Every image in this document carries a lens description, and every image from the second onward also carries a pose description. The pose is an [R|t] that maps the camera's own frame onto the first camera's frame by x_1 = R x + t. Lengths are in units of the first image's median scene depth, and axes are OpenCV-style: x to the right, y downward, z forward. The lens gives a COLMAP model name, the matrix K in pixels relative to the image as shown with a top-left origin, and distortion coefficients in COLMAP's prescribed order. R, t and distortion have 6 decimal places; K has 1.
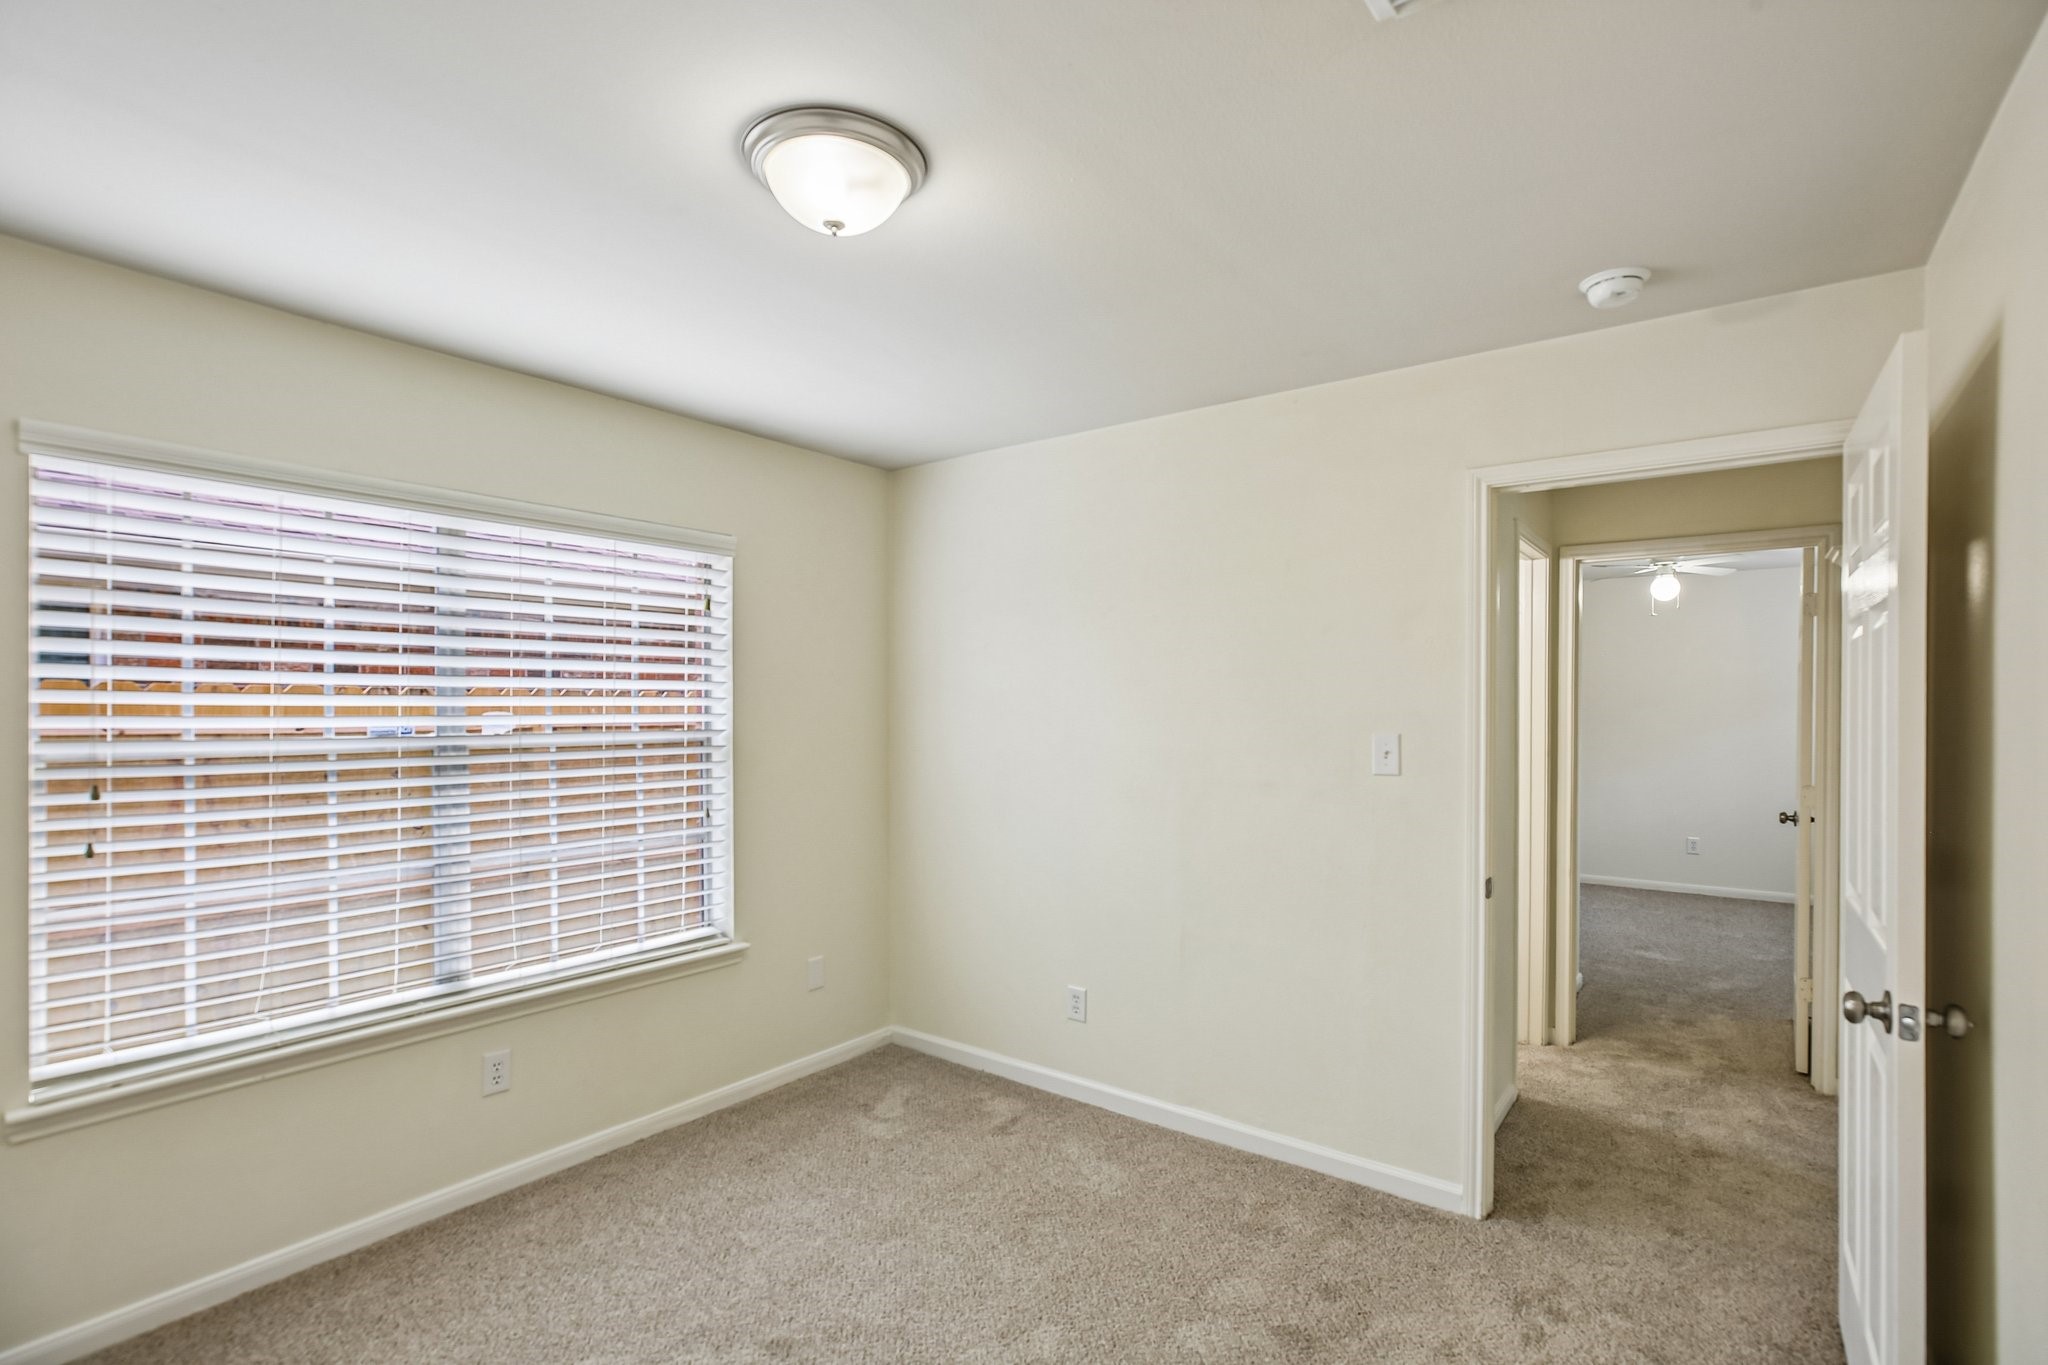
lens RADIAL K [[949.5, 0, 1023.5], [0, 949.5, 706.1], [0, 0, 1]] dist [-0.036410, 0.011033]
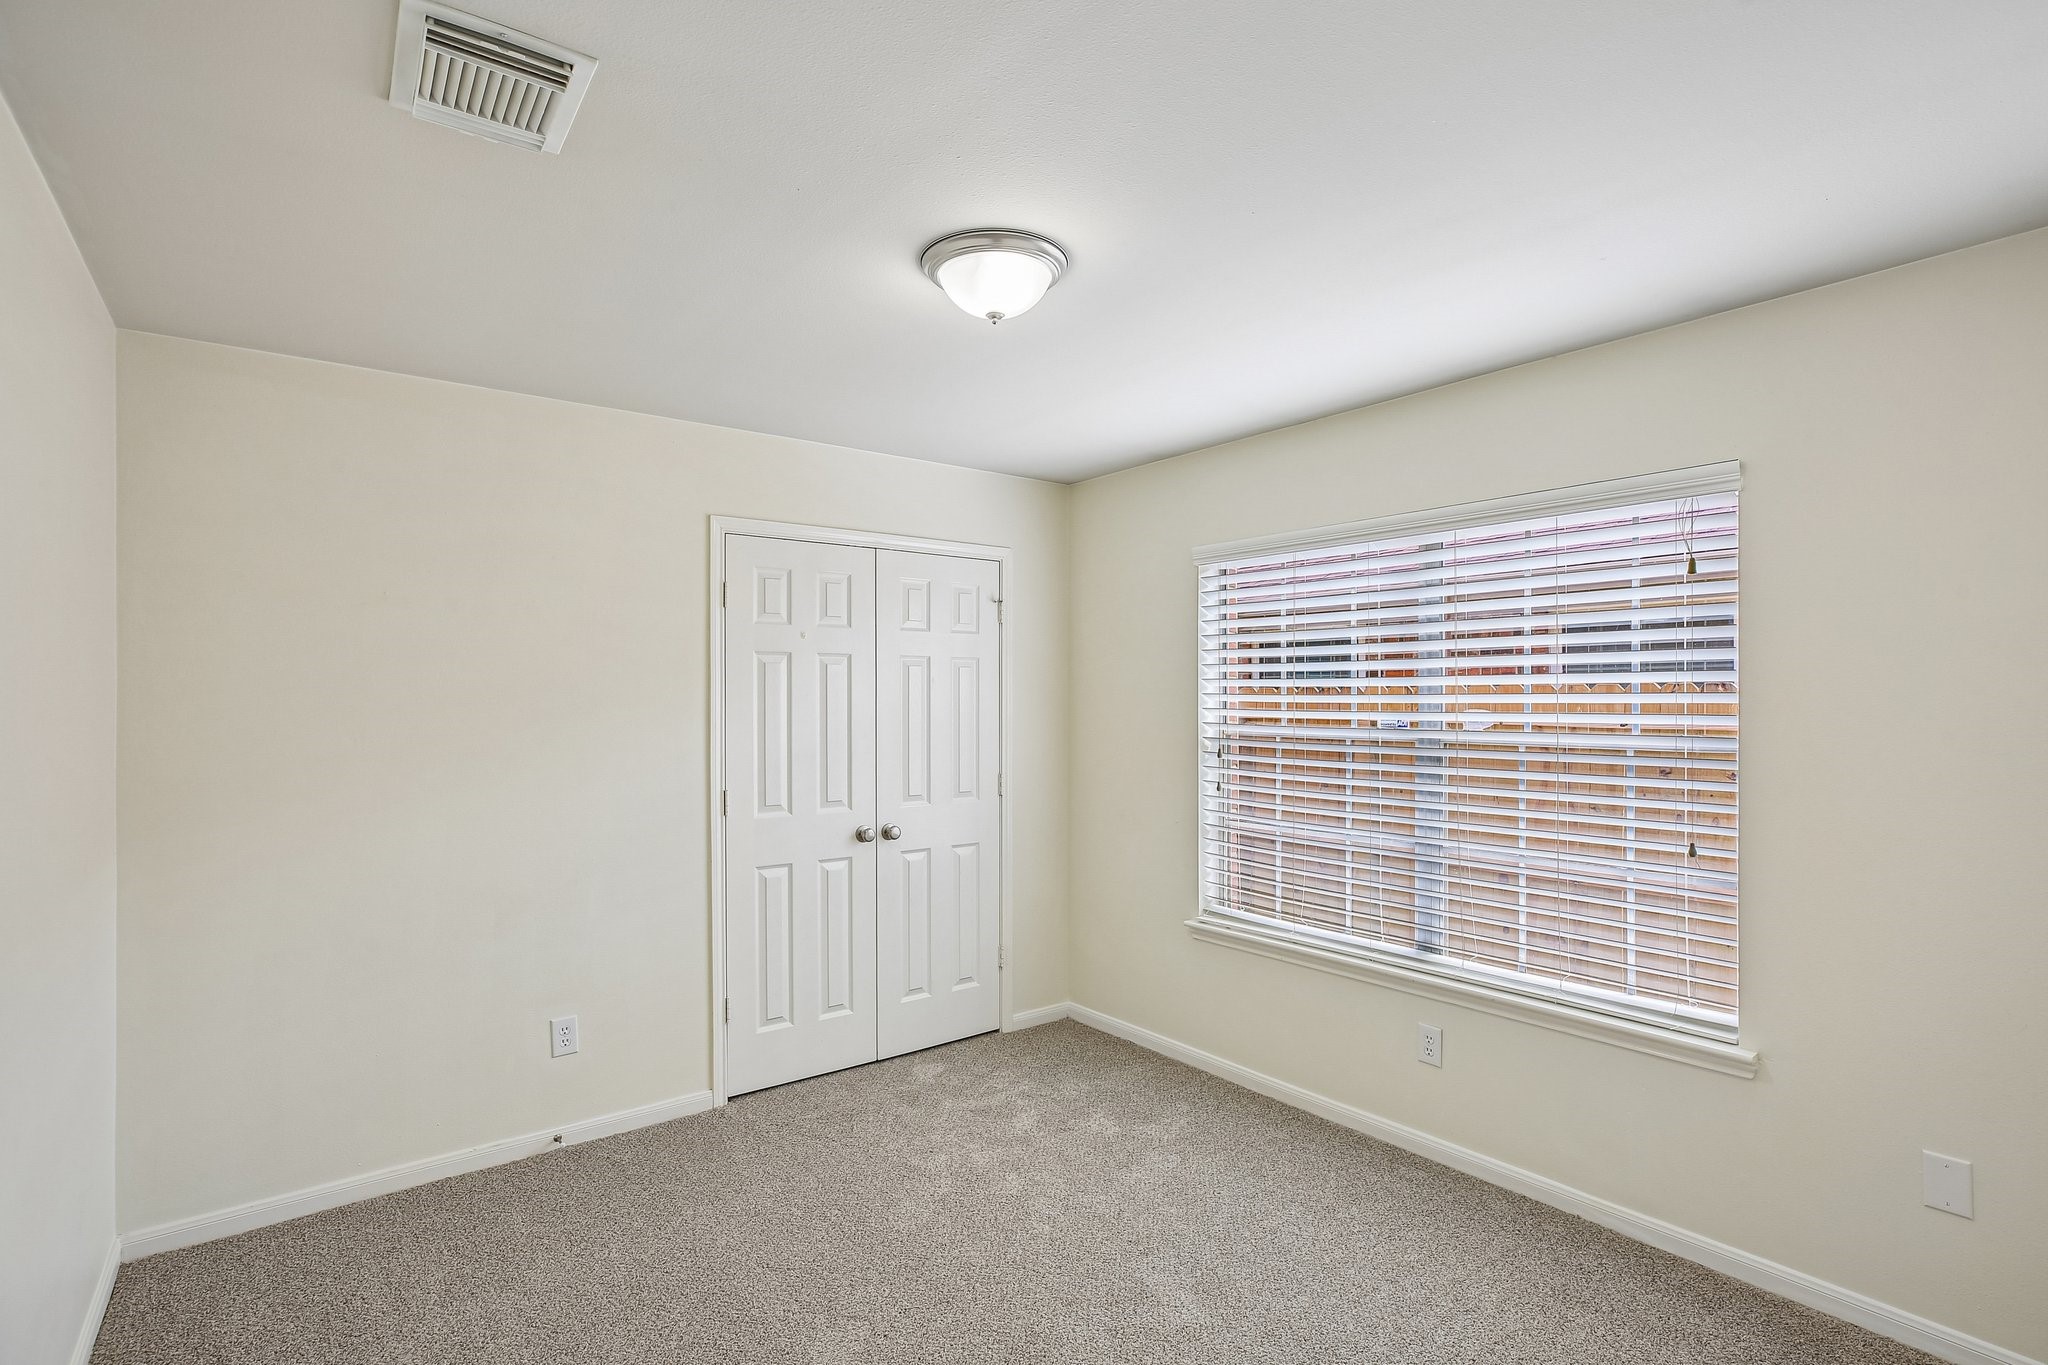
lens RADIAL K [[983.7, 0, 1029.1], [0, 983.7, 704.7], [0, 0, 1]] dist [-0.001318, -0.000087]
pose [[-0.250520, 0.002151, -0.968109, 0.605227], [-0.001856, 0.999995, 0.002703, -0.000805], [0.968110, 0.002473, -0.250515, 0.783874]]
